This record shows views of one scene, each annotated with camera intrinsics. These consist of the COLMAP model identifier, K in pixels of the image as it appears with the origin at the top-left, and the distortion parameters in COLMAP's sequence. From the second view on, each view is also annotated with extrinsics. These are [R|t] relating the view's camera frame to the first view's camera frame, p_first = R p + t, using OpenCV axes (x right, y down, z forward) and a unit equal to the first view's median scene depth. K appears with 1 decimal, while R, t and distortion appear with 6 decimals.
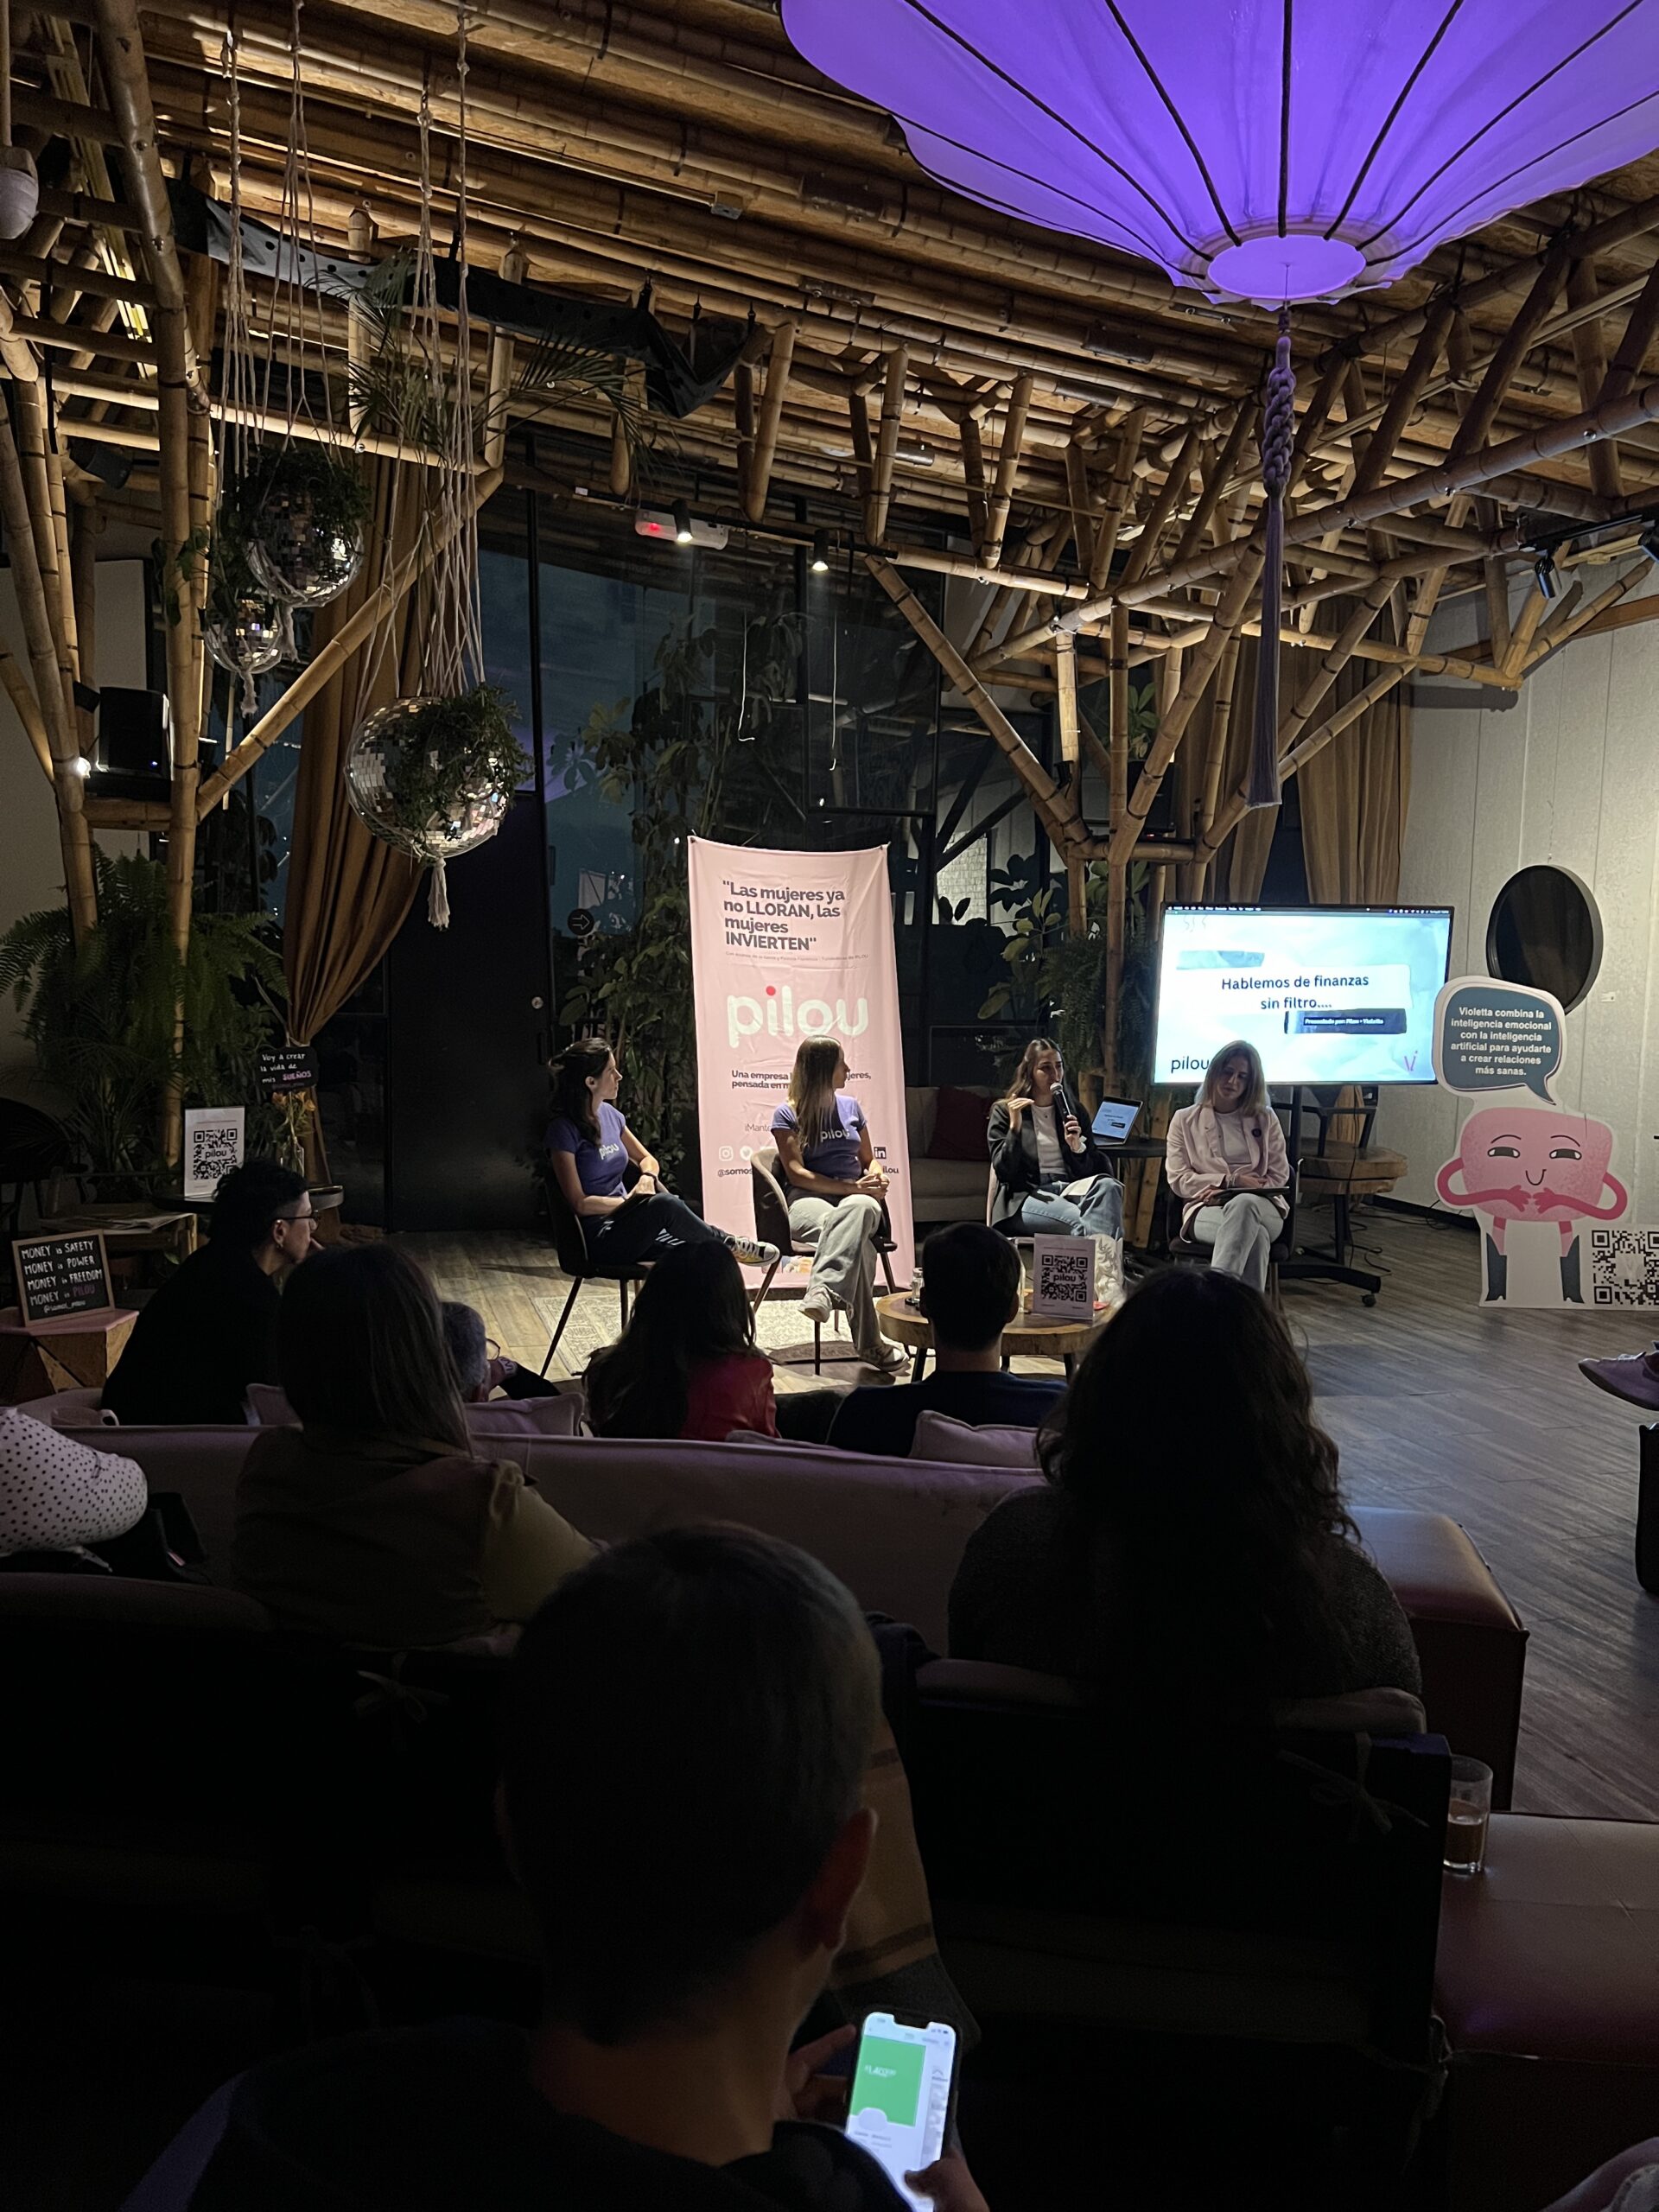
lens RADIAL K [[1657.3, 0, 808.4], [0, 1657.3, 1133.5], [0, 0, 1]] dist [0.044649, -0.074680]
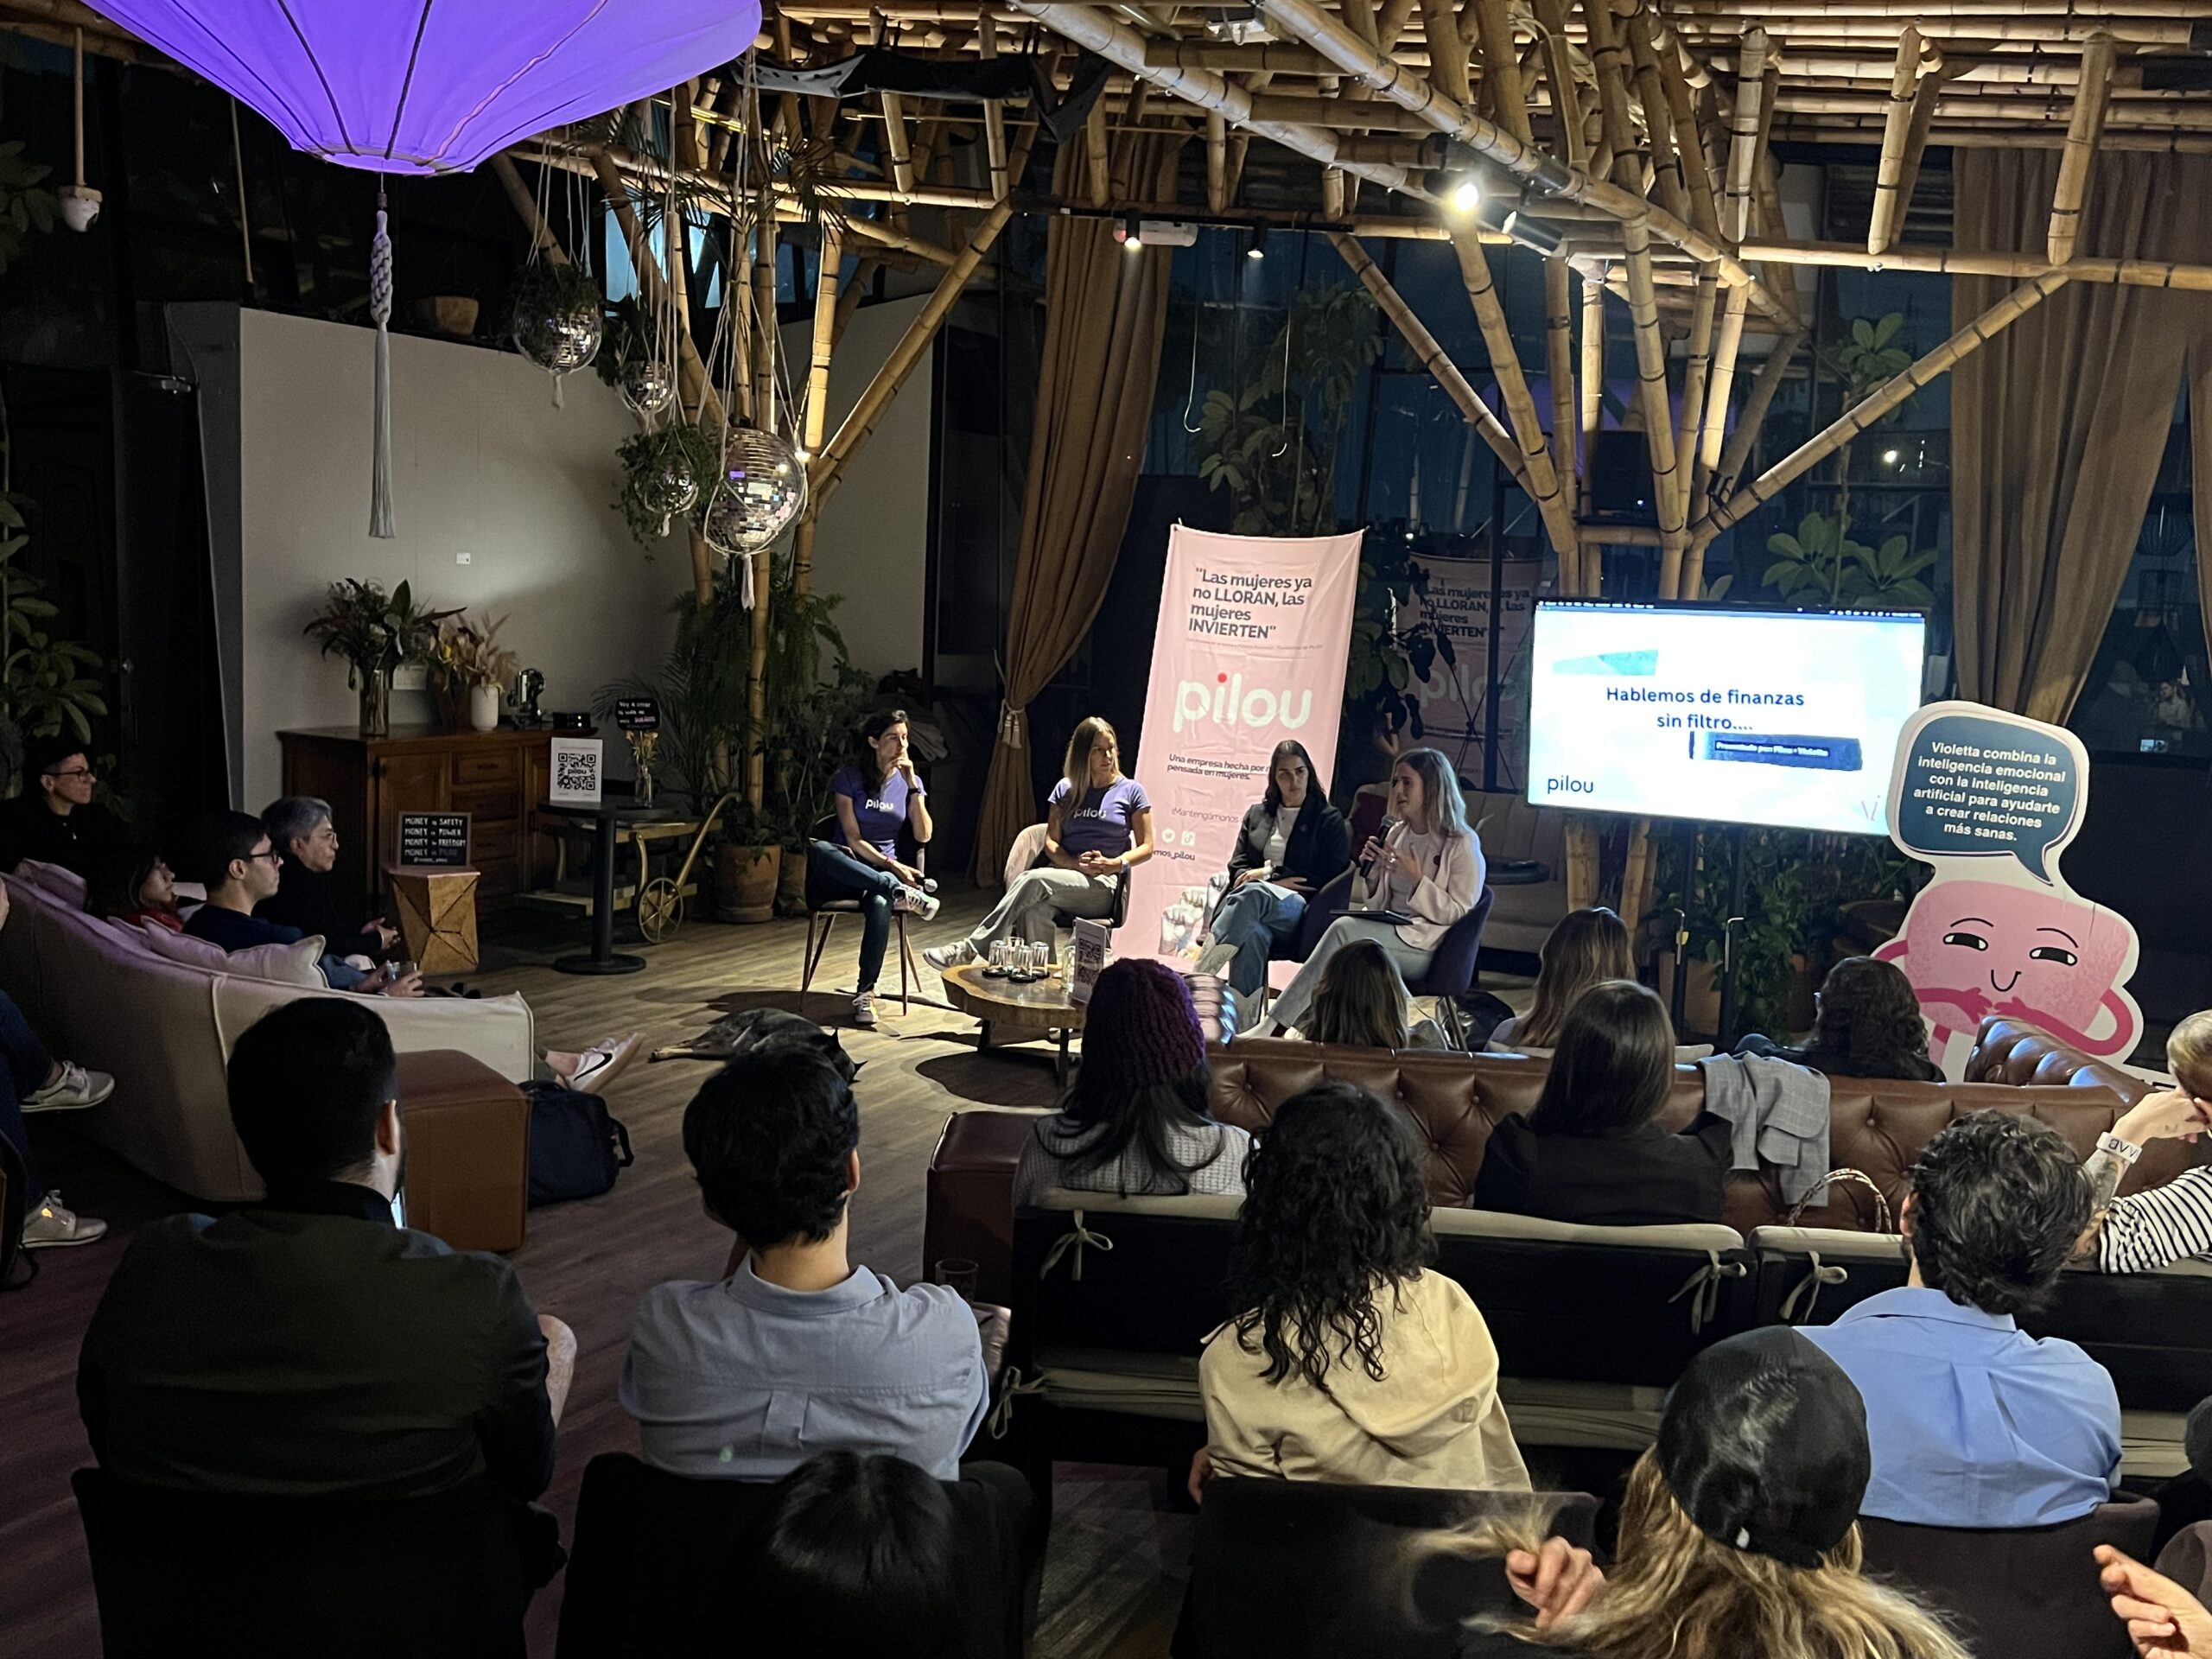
lens RADIAL K [[2016.8, 0, 1106.0], [0, 2016.8, 829.5], [0, 0, 1]] dist [0.072460, -0.186179]
pose [[0.704806, 0.098210, -0.702569, 0.789649], [-0.102597, 0.994070, 0.036034, -0.031715], [0.701942, 0.046684, 0.710703, 0.089286]]
